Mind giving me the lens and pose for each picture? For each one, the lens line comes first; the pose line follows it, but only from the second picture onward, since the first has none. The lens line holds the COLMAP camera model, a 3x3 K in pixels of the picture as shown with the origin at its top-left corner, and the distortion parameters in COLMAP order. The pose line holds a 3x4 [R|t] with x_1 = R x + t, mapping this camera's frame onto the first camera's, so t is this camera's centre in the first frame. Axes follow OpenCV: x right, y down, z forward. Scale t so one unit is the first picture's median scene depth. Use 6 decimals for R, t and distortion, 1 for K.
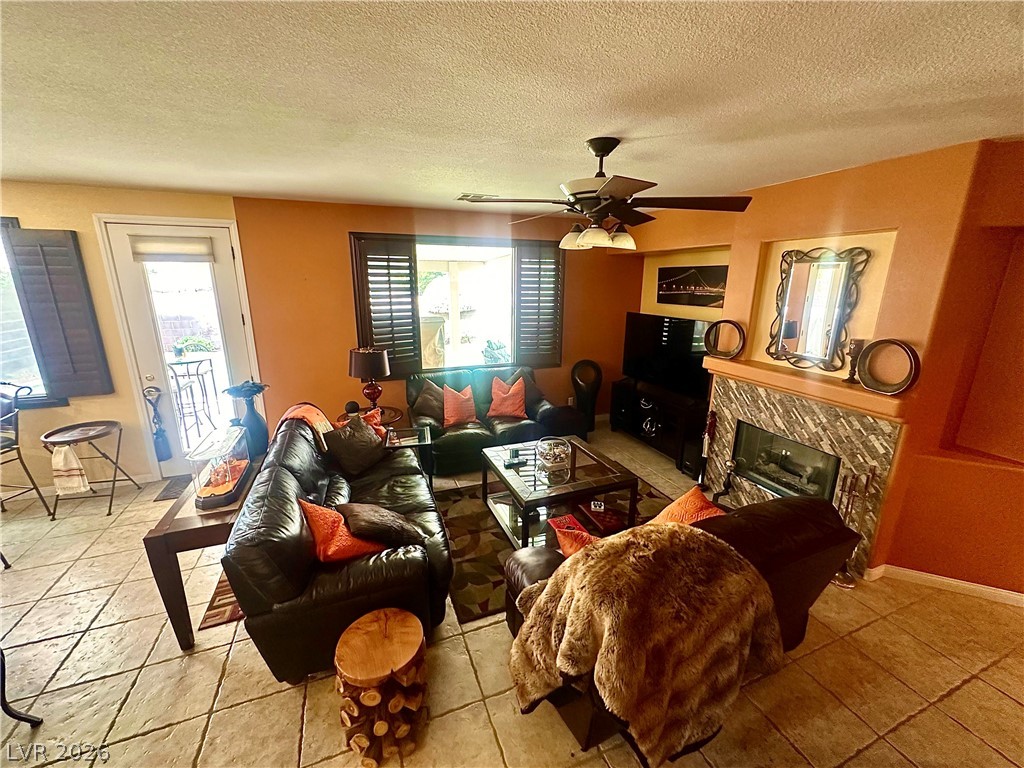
lens RADIAL K [[407.4, 0, 515.7], [0, 407.4, 382.0], [0, 0, 1]] dist [-0.006932, 0.000419]
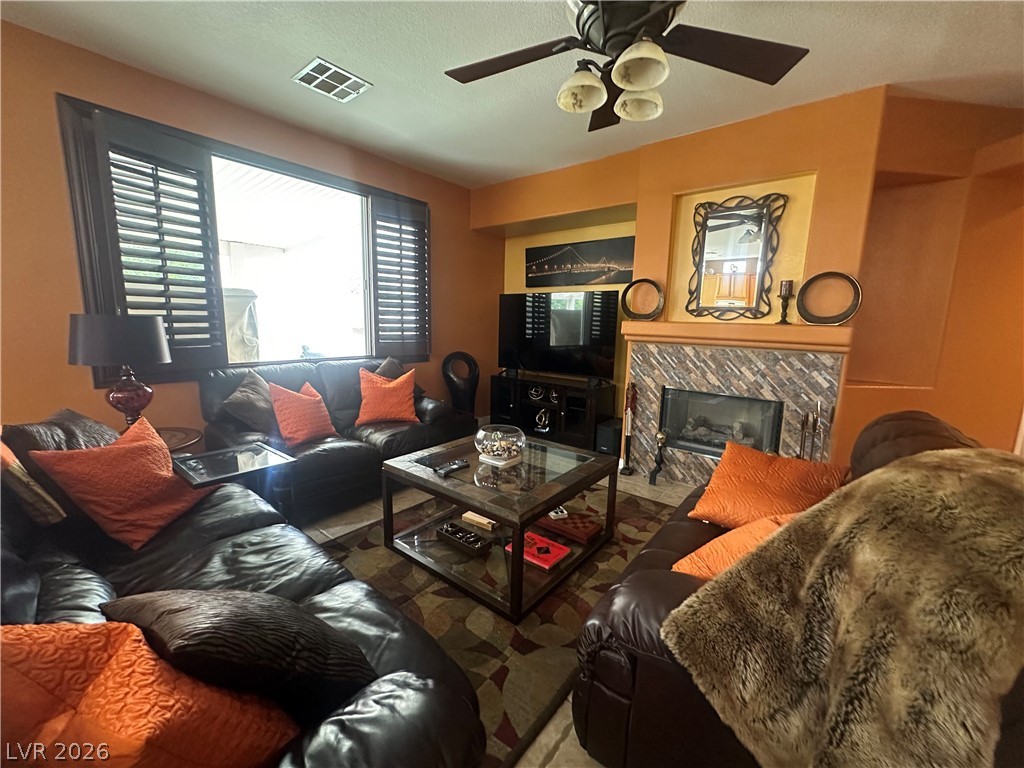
lens RADIAL K [[407.4, 0, 515.6], [0, 407.4, 384.2], [0, 0, 1]] dist [-0.006932, 0.000419]
pose [[0.870467, -0.067475, 0.487580, -0.215113], [0.106552, 0.992903, -0.052821, 0.109863], [-0.480555, 0.097932, 0.871479, 0.383637]]
